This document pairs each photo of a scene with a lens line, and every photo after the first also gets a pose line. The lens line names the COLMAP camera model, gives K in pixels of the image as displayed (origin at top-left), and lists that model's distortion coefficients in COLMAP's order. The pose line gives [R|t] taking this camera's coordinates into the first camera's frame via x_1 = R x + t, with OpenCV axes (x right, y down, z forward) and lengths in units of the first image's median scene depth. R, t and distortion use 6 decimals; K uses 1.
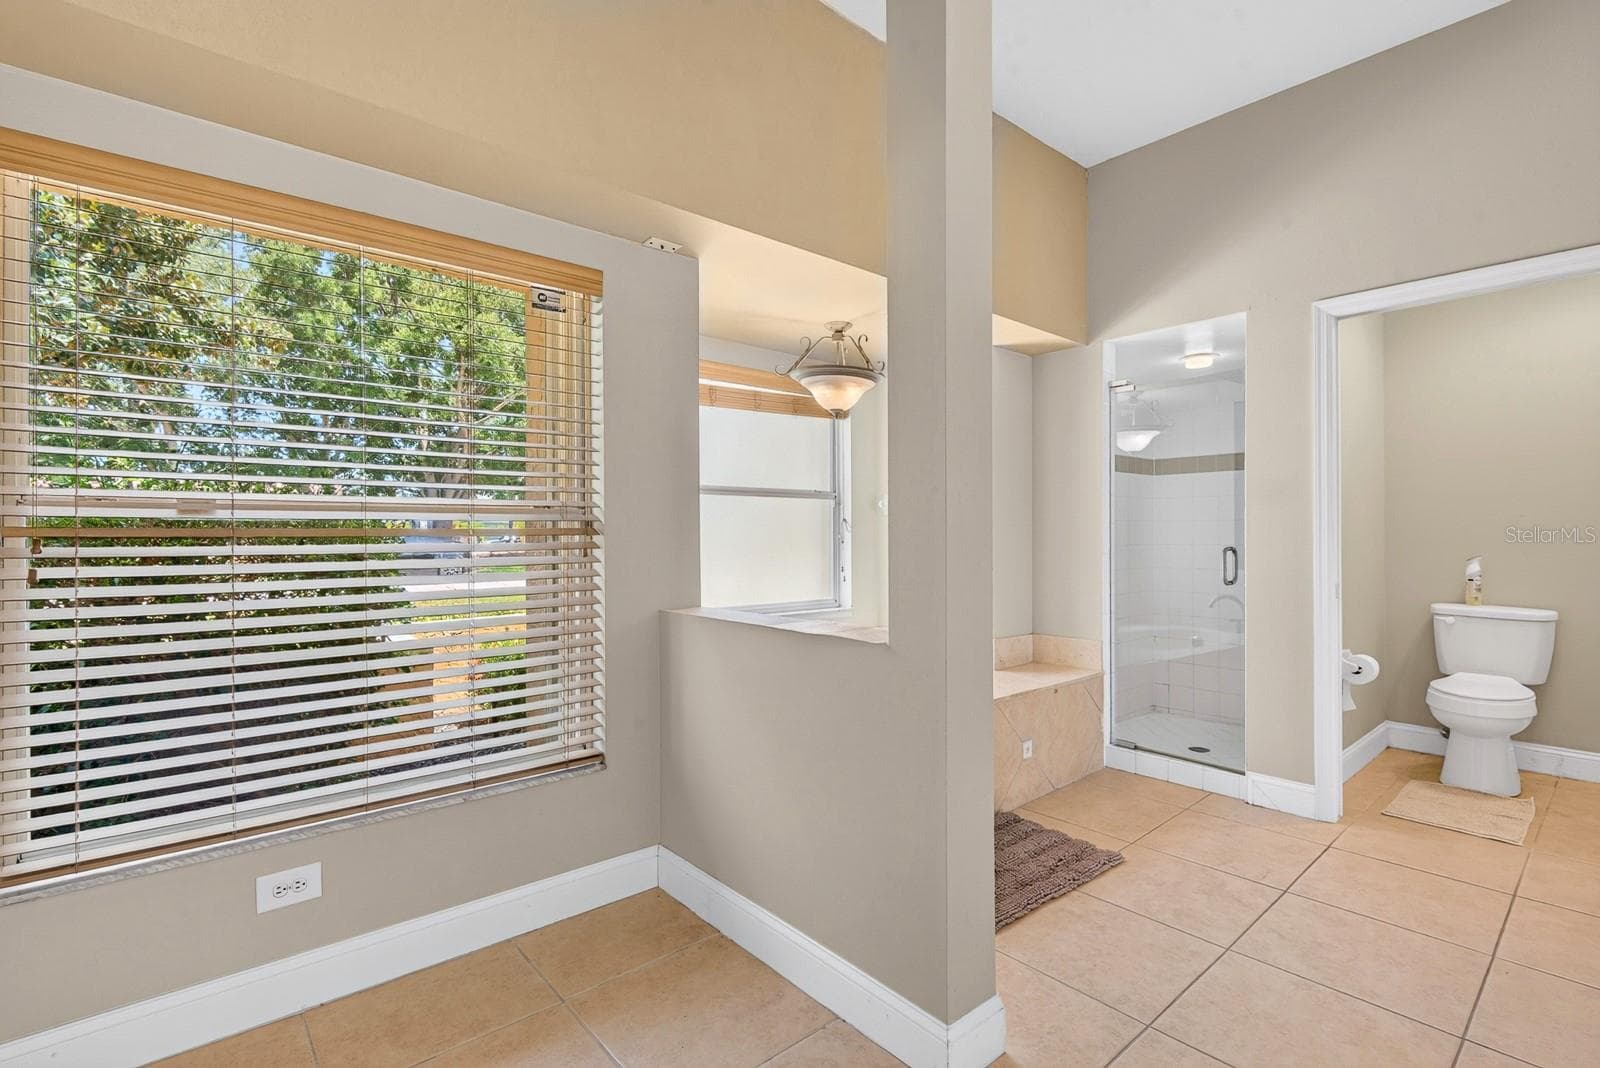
lens RADIAL K [[732.1, 0, 796.6], [0, 732.1, 551.3], [0, 0, 1]] dist [-0.000156, -0.000864]
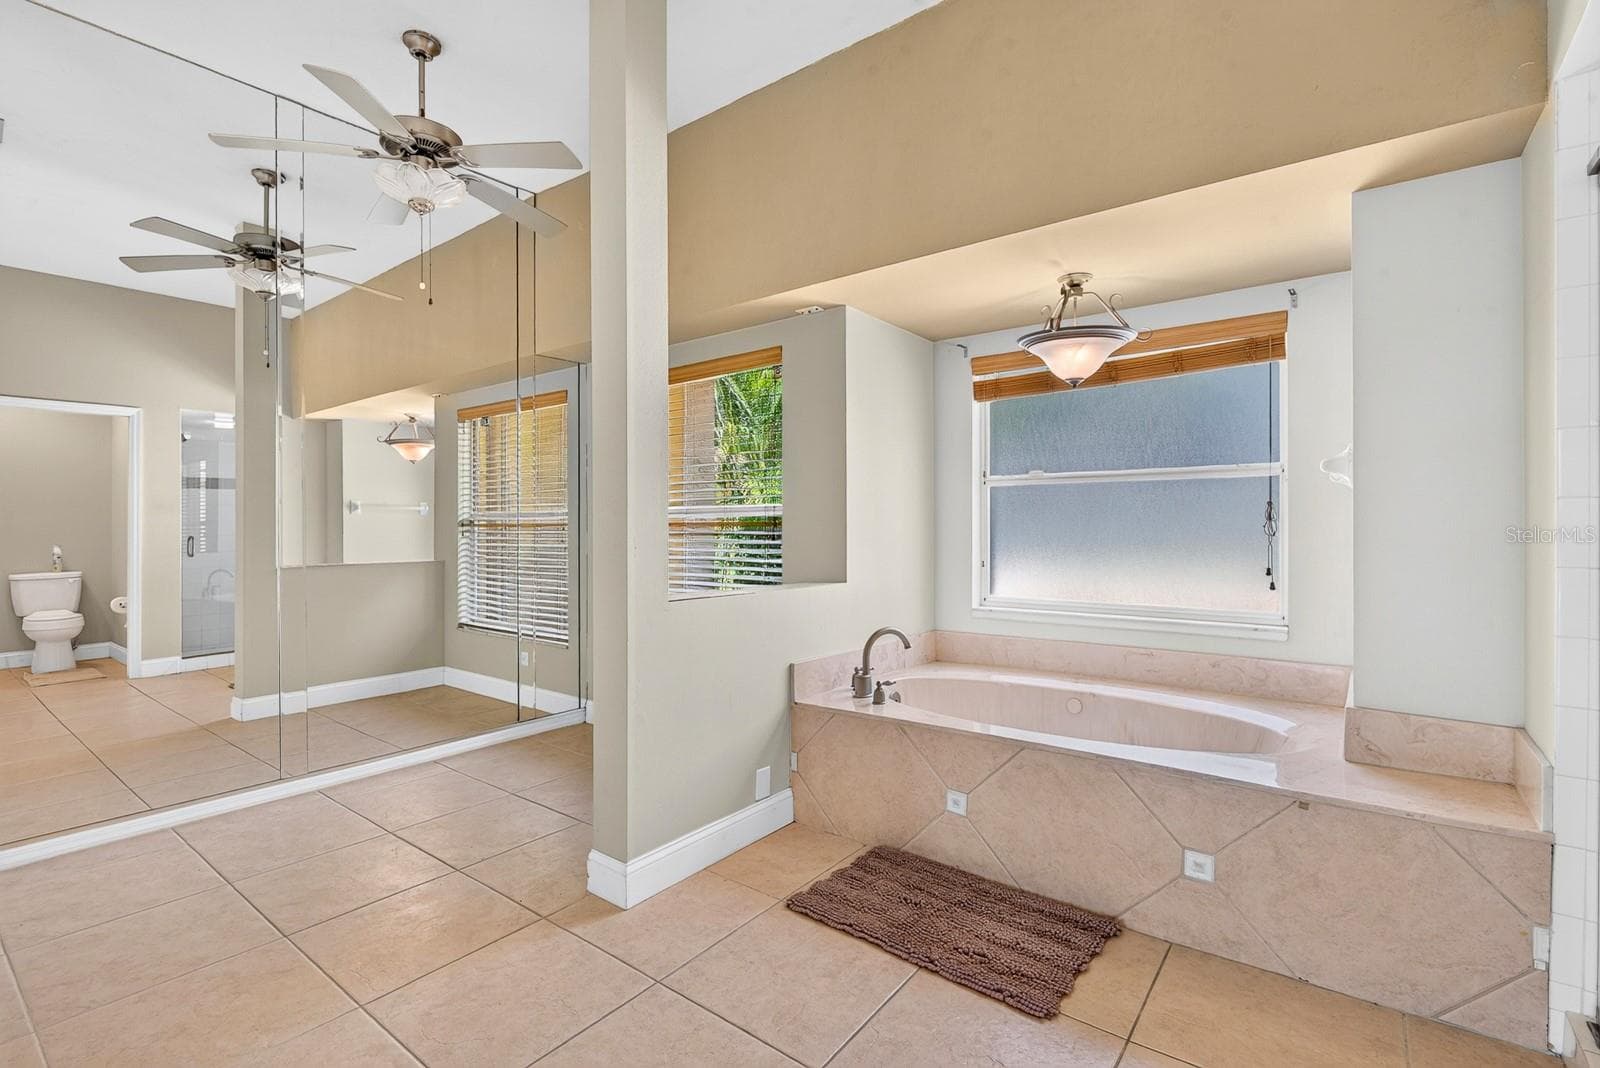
lens RADIAL K [[732.1, 0, 796.6], [0, 732.1, 551.3], [0, 0, 1]] dist [-0.000156, -0.000864]
pose [[0.202416, 0.033419, -0.978729, 0.962160], [-0.015175, 0.999405, 0.030987, -0.015782], [0.979182, 0.008580, 0.202803, 0.599356]]
